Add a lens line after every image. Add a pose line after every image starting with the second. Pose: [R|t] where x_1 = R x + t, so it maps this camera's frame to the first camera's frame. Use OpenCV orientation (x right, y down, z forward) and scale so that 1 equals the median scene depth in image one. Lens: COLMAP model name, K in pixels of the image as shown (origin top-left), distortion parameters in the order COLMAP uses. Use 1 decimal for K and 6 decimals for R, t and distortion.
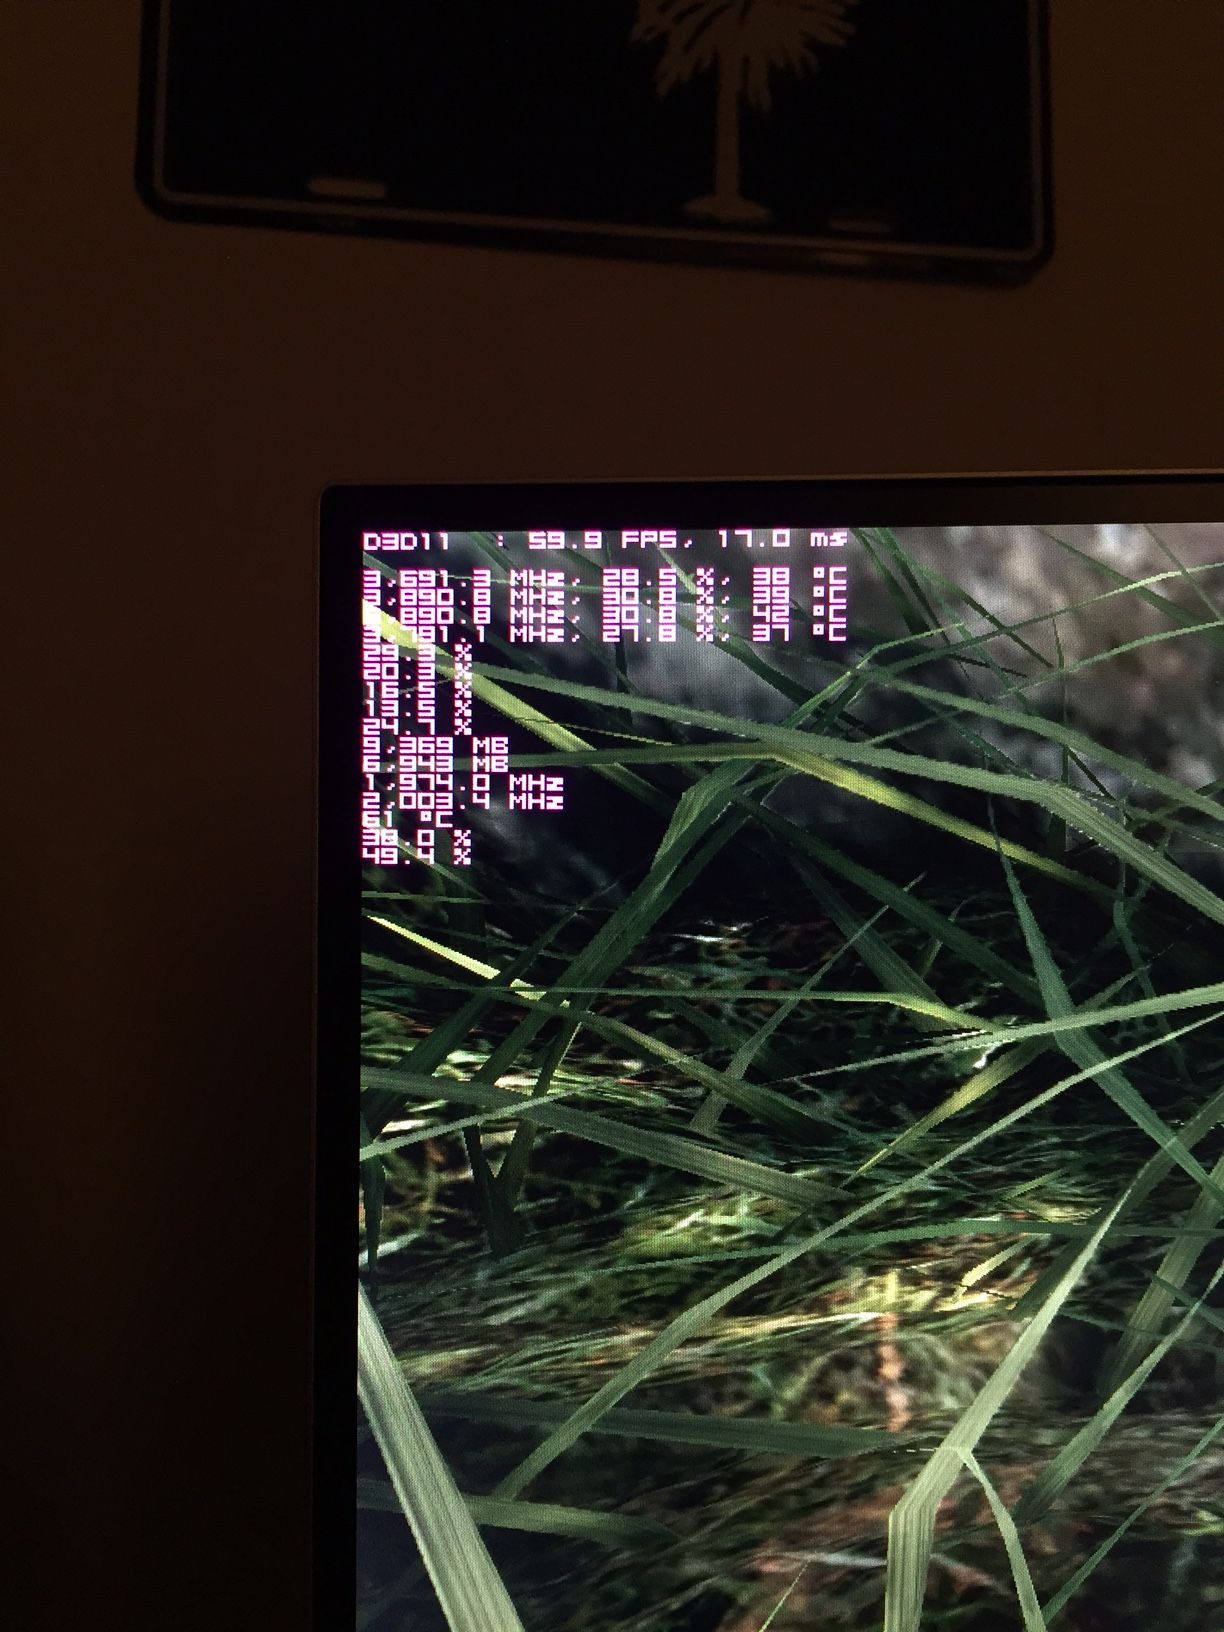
lens RADIAL K [[1400.7, 0, 615.5], [0, 1400.7, 823.3], [0, 0, 1]] dist [0.049813, -0.037679]
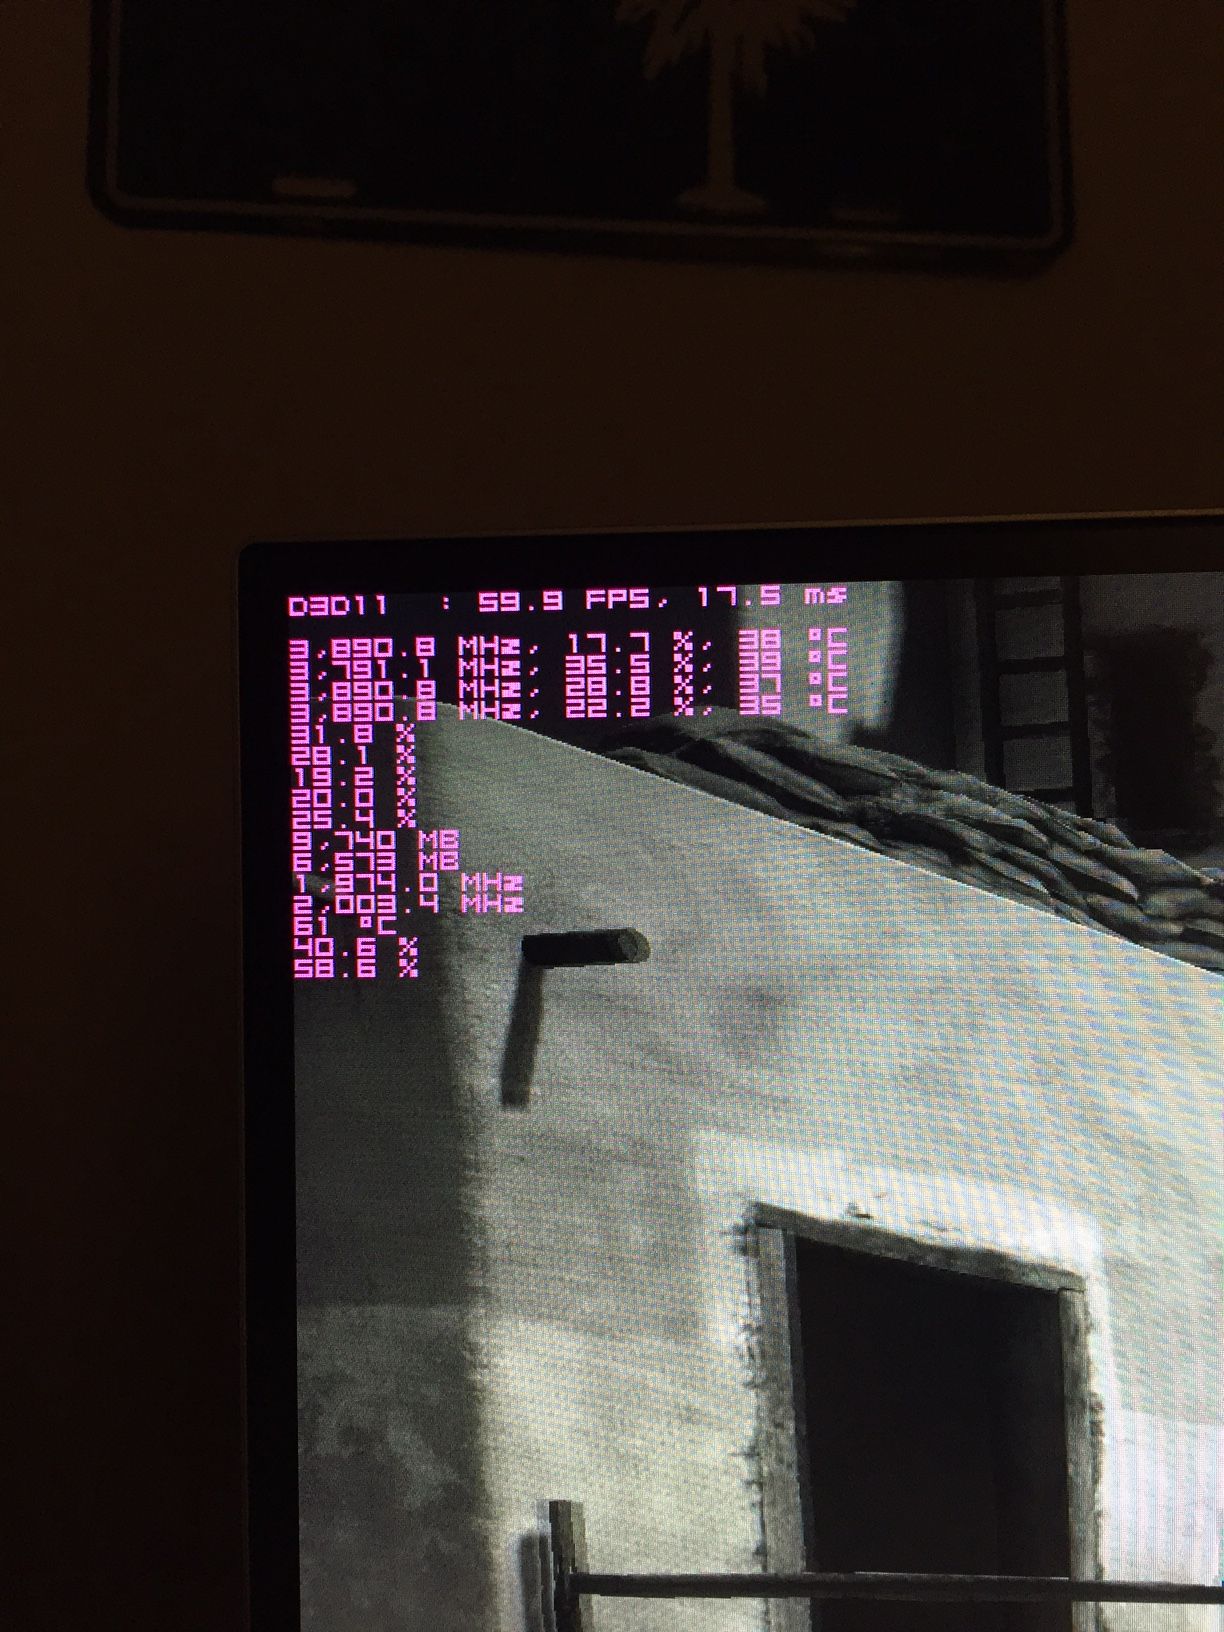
lens RADIAL K [[1400.7, 0, 614.0], [0, 1400.7, 822.1], [0, 0, 1]] dist [0.049813, -0.037679]
pose [[0.999769, -0.016571, -0.013677, 0.031169], [0.016685, 0.999827, 0.008263, -0.071608], [0.013538, -0.008489, 0.999872, 0.135353]]
